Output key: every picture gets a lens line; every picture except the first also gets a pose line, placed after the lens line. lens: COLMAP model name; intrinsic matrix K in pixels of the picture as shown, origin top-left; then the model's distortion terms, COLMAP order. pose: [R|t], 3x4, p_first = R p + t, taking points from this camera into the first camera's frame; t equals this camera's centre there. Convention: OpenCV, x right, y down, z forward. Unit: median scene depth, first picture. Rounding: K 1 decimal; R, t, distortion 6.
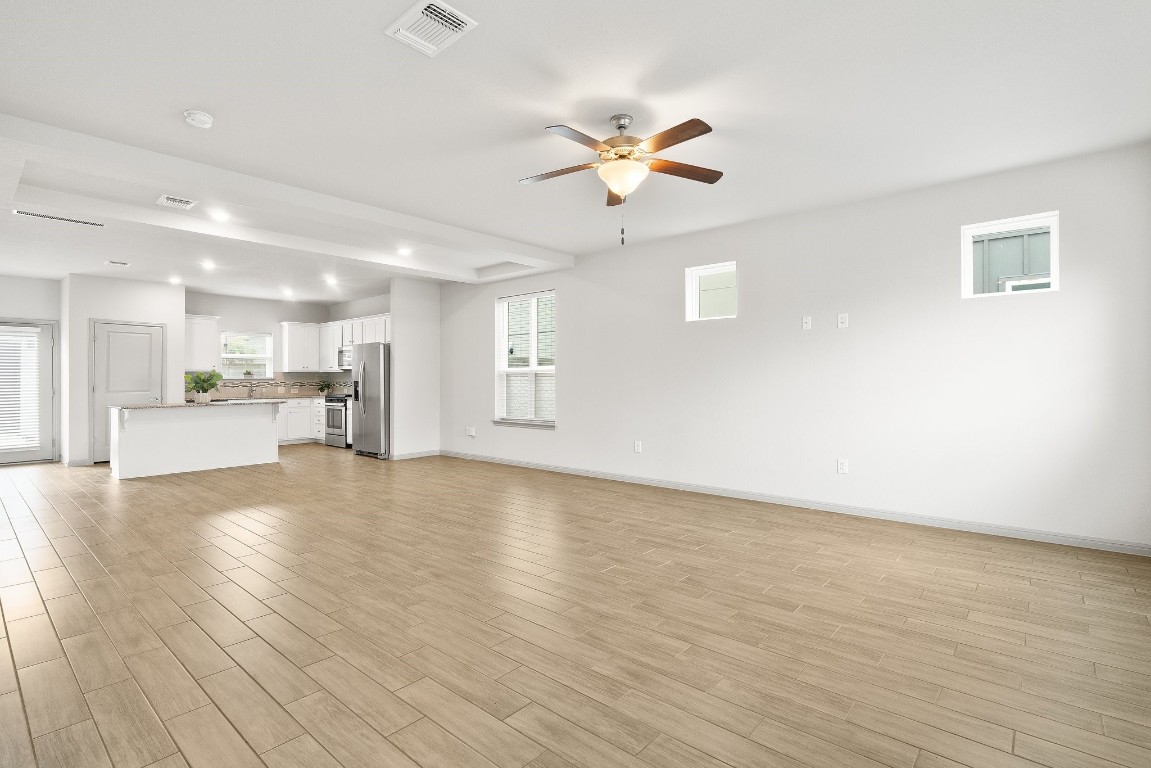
lens RADIAL K [[538.8, 0, 572.4], [0, 538.8, 377.5], [0, 0, 1]] dist [-0.023539, 0.001121]
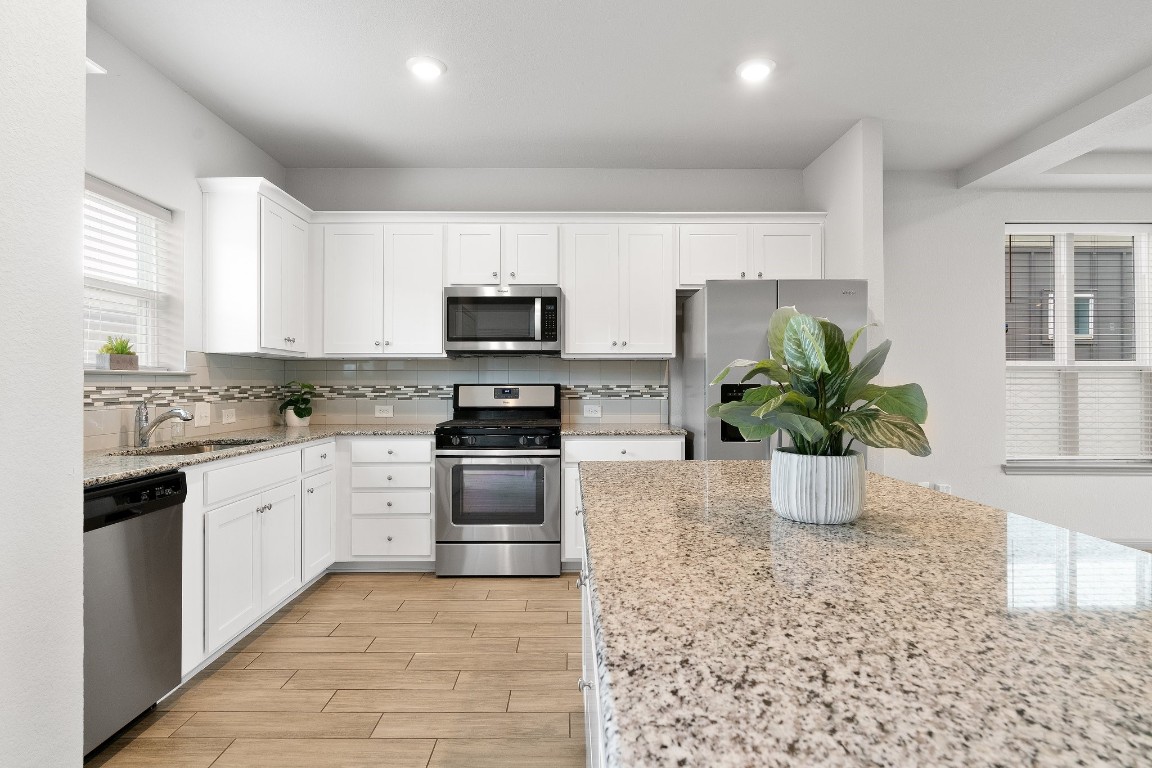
lens RADIAL K [[584.7, 0, 568.8], [0, 584.7, 383.2], [0, 0, 1]] dist [-0.014661, -0.000086]
pose [[0.762789, 0.008735, 0.646588, -0.630268], [-0.006480, 0.999962, -0.005864, 0.007915], [-0.646615, 0.000283, 0.762817, 0.673501]]
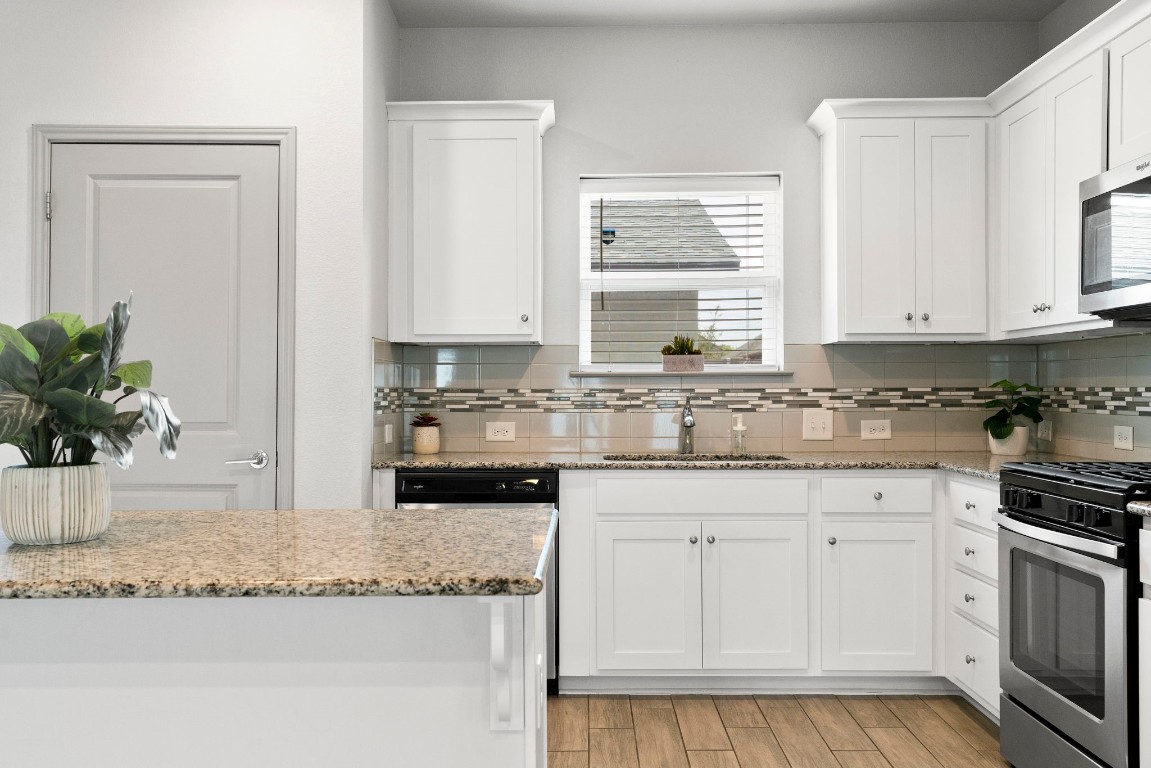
lens RADIAL K [[1038.0, 0, 569.3], [0, 1038.0, 386.2], [0, 0, 1]] dist [-0.005893, -0.006159]
pose [[0.635495, 0.003867, -0.772096, -0.294822], [0.001324, 0.999981, 0.006098, 0.005347], [0.772104, -0.004897, 0.635477, 0.686363]]
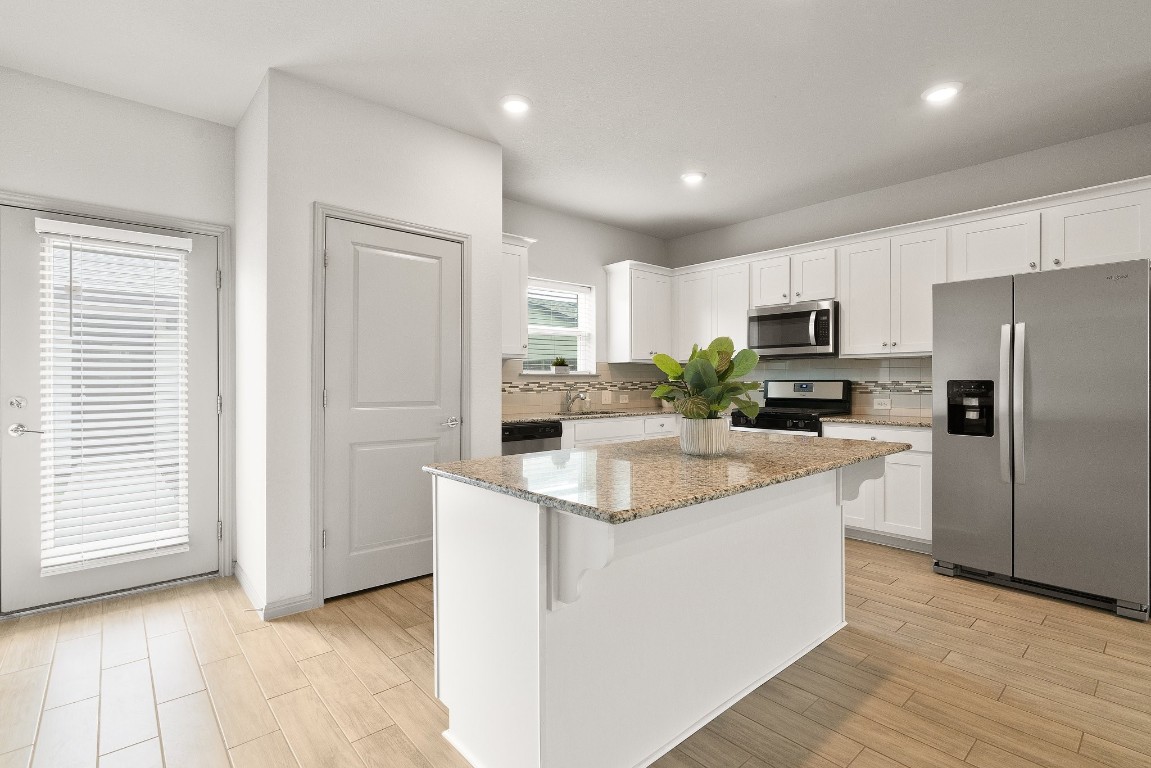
lens RADIAL K [[538.8, 0, 564.5], [0, 538.8, 380.5], [0, 0, 1]] dist [-0.023539, 0.001121]
pose [[0.987462, 0.005644, -0.157756, -0.531995], [-0.005210, 0.999981, 0.003167, 0.006294], [0.157771, -0.002305, 0.987473, 0.515360]]
